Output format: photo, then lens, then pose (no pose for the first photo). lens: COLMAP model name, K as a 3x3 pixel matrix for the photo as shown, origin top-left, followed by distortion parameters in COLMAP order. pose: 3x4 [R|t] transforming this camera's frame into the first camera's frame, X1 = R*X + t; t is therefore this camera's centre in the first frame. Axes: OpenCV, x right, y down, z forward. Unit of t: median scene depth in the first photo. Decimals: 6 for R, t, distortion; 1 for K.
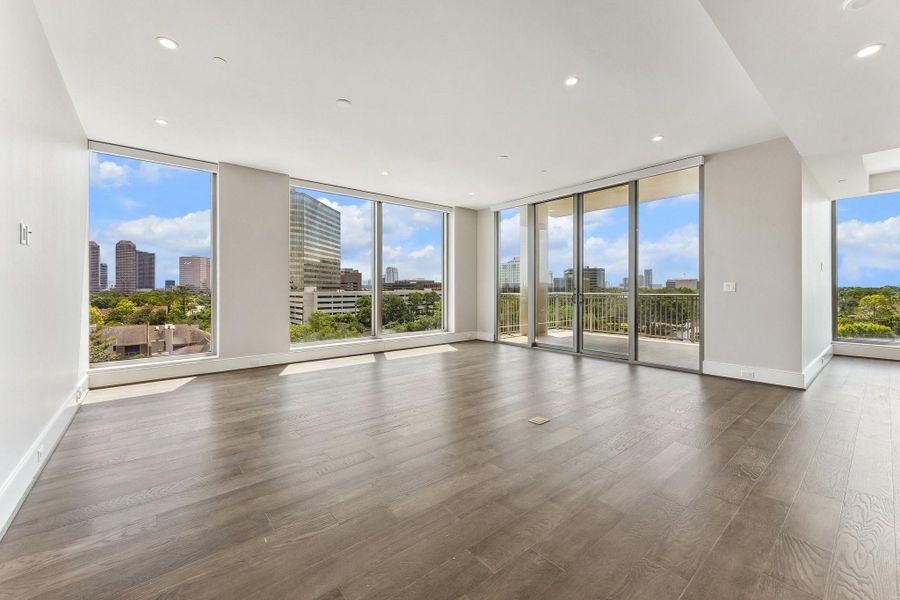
lens RADIAL K [[361.0, 0, 448.3], [0, 361.0, 286.8], [0, 0, 1]] dist [-0.002540, -0.000435]
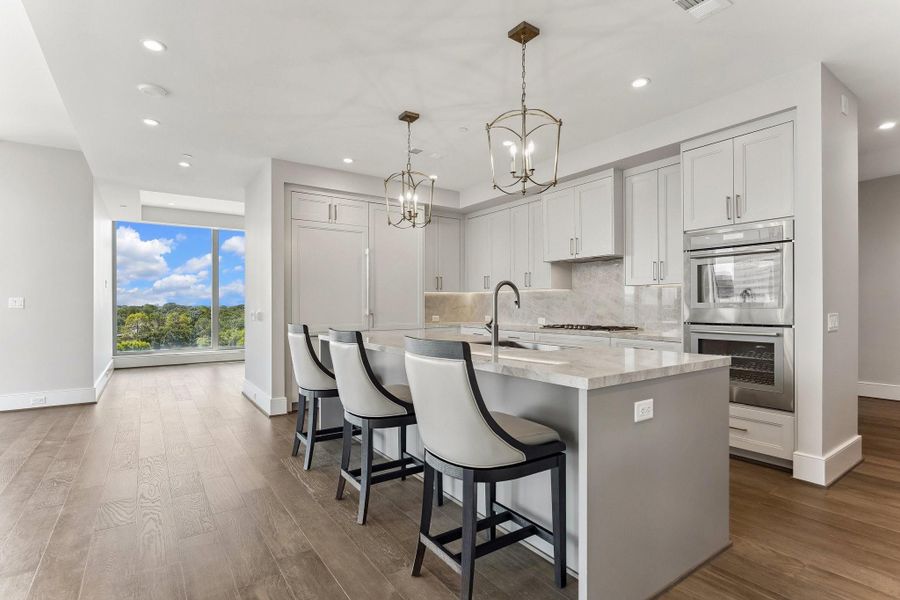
lens RADIAL K [[449.8, 0, 452.5], [0, 449.8, 303.8], [0, 0, 1]] dist [-0.003327, -0.000862]
pose [[0.087498, 0.005918, 0.996147, -0.149072], [-0.003259, 0.999979, -0.005655, 0.002526], [-0.996159, -0.002751, 0.087515, -0.097957]]
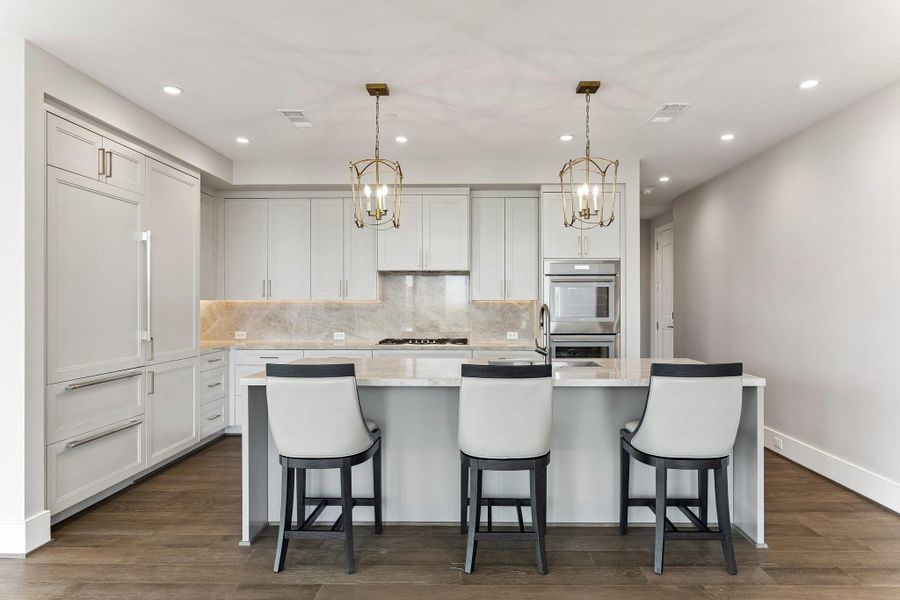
lens RADIAL K [[540.4, 0, 479.8], [0, 540.4, 303.5], [0, 0, 1]] dist [0.003627, 0.002979]
pose [[-0.757294, 0.004329, 0.653060, -0.009676], [-0.001050, 0.999969, -0.007846, -0.019371], [-0.653073, -0.006627, -0.757266, 0.392906]]
